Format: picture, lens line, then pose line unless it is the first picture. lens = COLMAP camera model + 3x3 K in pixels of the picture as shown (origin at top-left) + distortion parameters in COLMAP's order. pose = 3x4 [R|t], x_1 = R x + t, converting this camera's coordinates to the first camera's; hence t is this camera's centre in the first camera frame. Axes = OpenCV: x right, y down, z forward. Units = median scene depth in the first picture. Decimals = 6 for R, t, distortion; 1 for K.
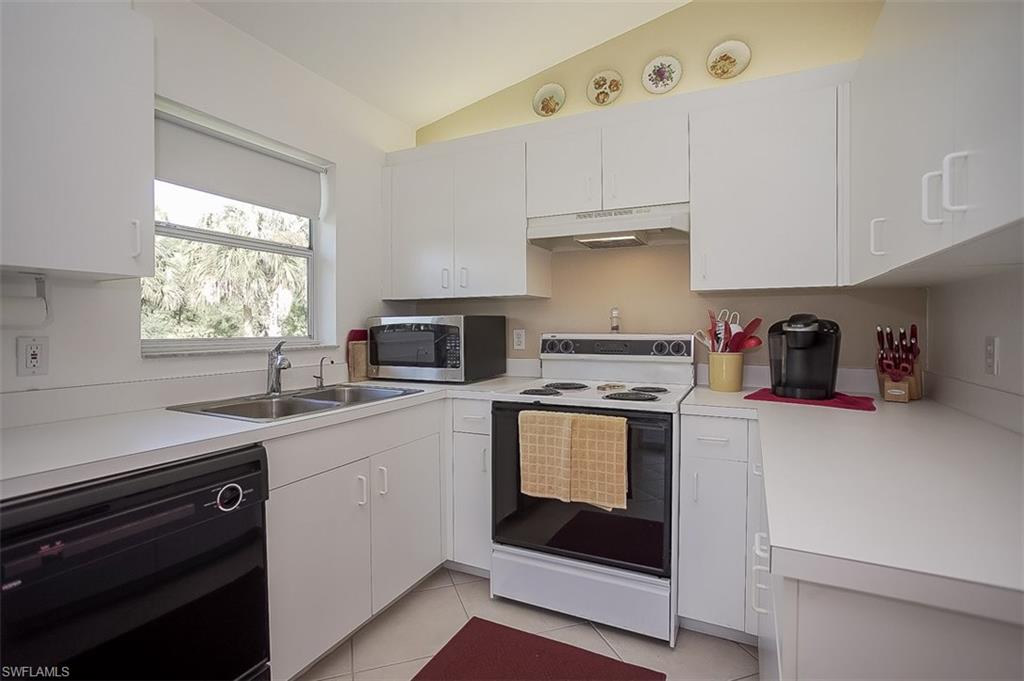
lens RADIAL K [[503.3, 0, 510.0], [0, 503.3, 327.9], [0, 0, 1]] dist [-0.028496, 0.000491]
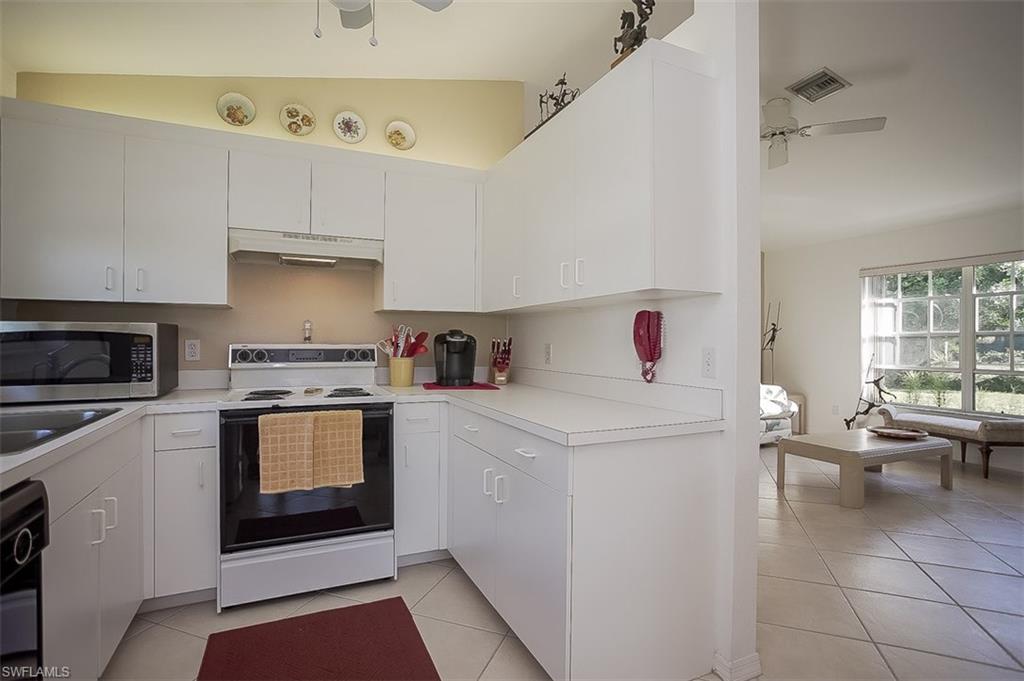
lens RADIAL K [[492.1, 0, 512.0], [0, 492.1, 340.5], [0, 0, 1]] dist [0.000679, 0.000399]
pose [[0.632152, 0.006020, 0.774821, -0.398132], [-0.002353, 0.999980, -0.005849, 0.011188], [-0.774841, 0.001874, 0.632153, -0.053901]]
